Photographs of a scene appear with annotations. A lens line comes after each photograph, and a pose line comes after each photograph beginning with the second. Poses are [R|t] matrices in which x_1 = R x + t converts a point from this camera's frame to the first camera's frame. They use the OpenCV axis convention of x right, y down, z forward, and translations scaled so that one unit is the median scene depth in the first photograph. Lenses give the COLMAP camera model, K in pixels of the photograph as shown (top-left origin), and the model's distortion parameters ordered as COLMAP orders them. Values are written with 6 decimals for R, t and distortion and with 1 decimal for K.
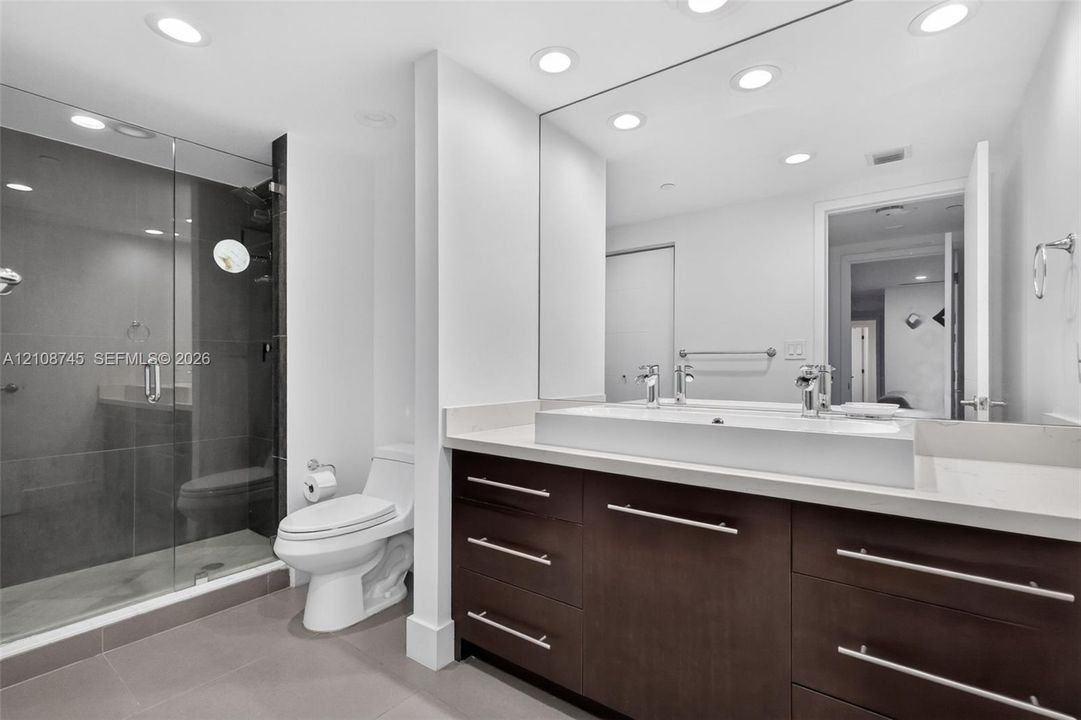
lens RADIAL K [[503.4, 0, 538.3], [0, 503.4, 367.1], [0, 0, 1]] dist [-0.002502, -0.001927]
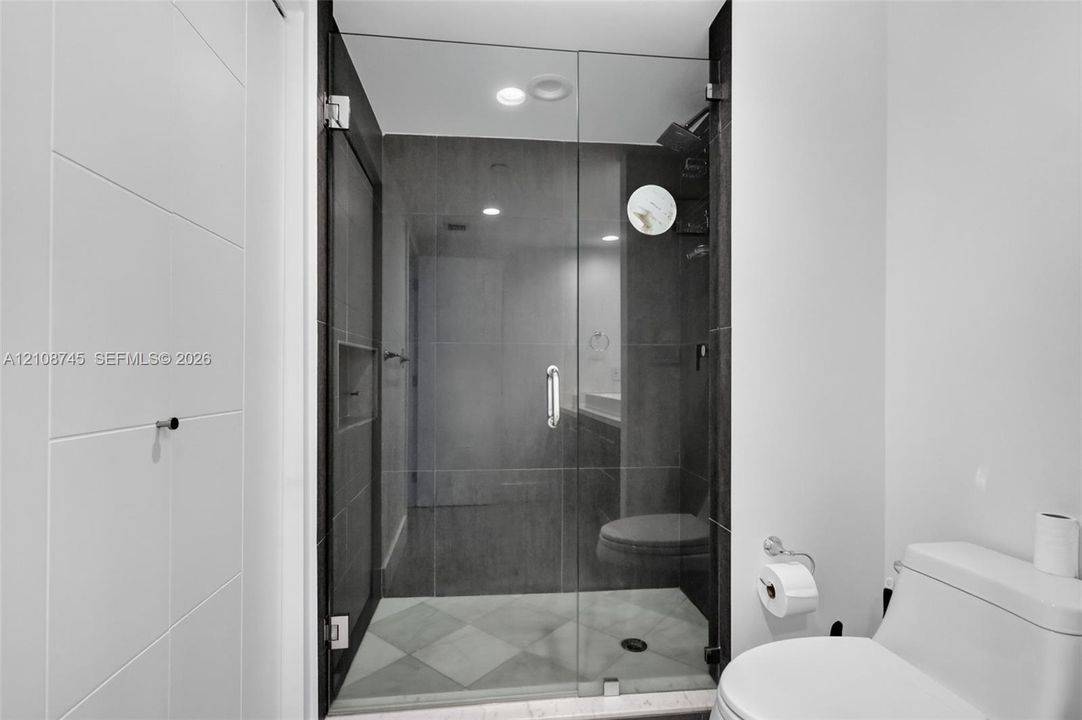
lens RADIAL K [[503.9, 0, 538.1], [0, 503.9, 379.1], [0, 0, 1]] dist [-0.002502, -0.001927]
pose [[0.686290, 0.004728, -0.727313, -0.206105], [-0.001278, 0.999985, 0.005295, -0.002552], [0.727327, -0.002705, 0.686286, 0.391343]]
